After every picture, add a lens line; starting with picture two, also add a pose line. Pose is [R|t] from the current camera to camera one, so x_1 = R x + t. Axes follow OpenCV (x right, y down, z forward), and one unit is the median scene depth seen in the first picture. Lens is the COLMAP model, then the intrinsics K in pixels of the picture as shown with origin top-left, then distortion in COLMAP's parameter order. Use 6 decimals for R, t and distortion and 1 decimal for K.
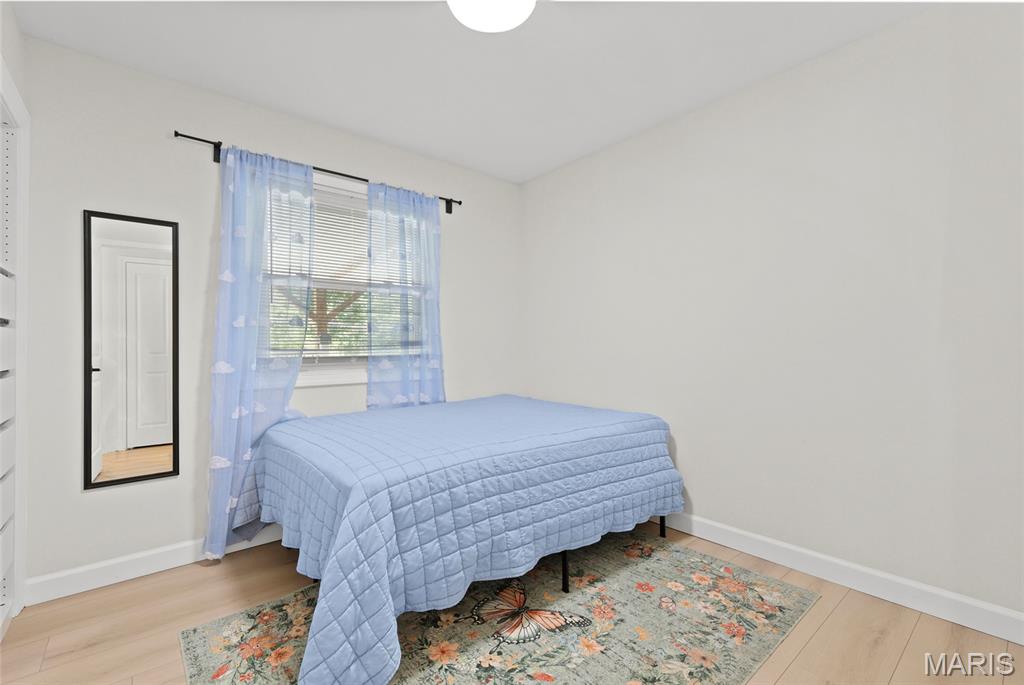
lens RADIAL K [[449.4, 0, 509.7], [0, 449.4, 346.8], [0, 0, 1]] dist [0.003045, 0.000488]
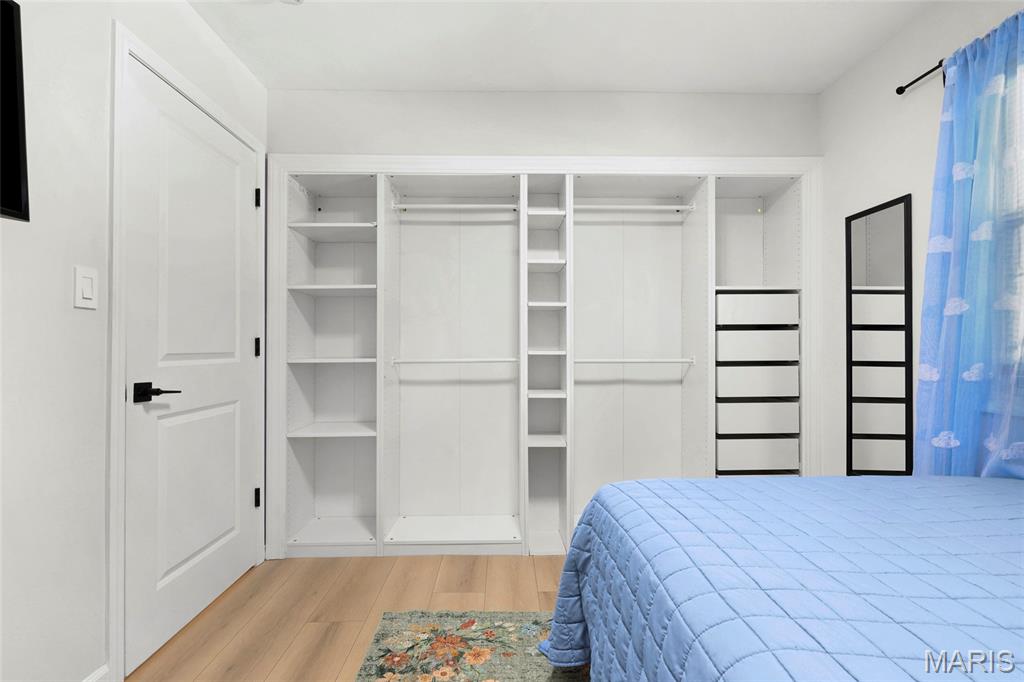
lens RADIAL K [[449.6, 0, 512.0], [0, 449.6, 341.0], [0, 0, 1]] dist [0.003353, 0.000047]
pose [[-0.628221, -0.000623, -0.778035, 0.357960], [0.002018, 0.999995, -0.002430, -0.004912], [0.778032, -0.003096, -0.628217, 0.934963]]
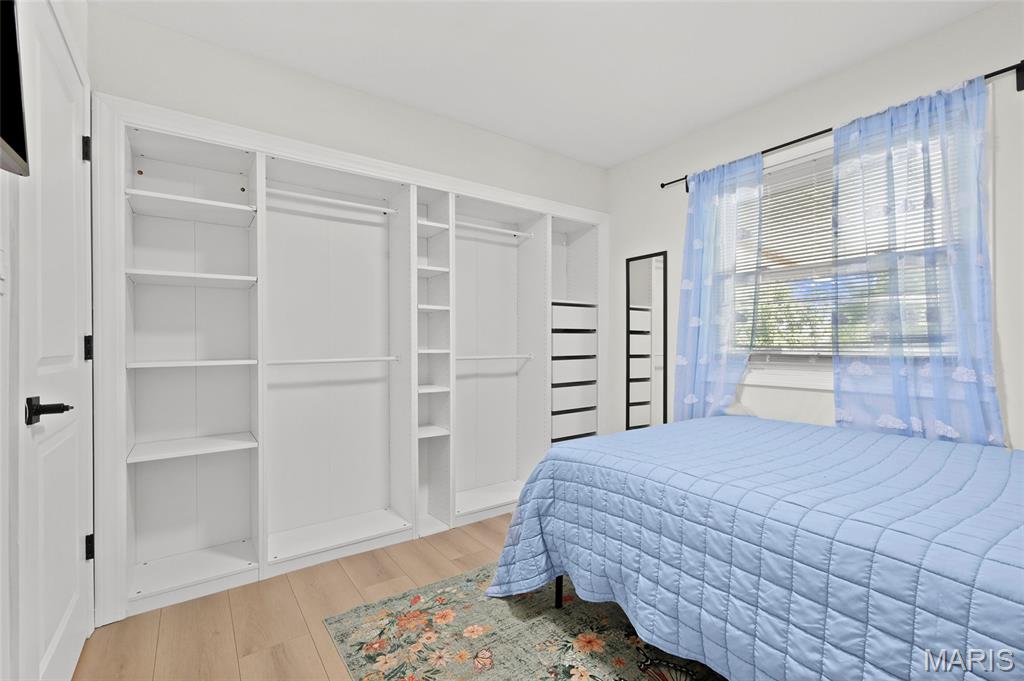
lens RADIAL K [[450.5, 0, 514.8], [0, 450.5, 344.5], [0, 0, 1]] dist [0.000263, 0.000090]
pose [[-0.077753, 0.007330, -0.996946, 0.625357], [0.000122, 0.999973, 0.007343, -0.006071], [0.996973, 0.000449, -0.077752, 0.643334]]
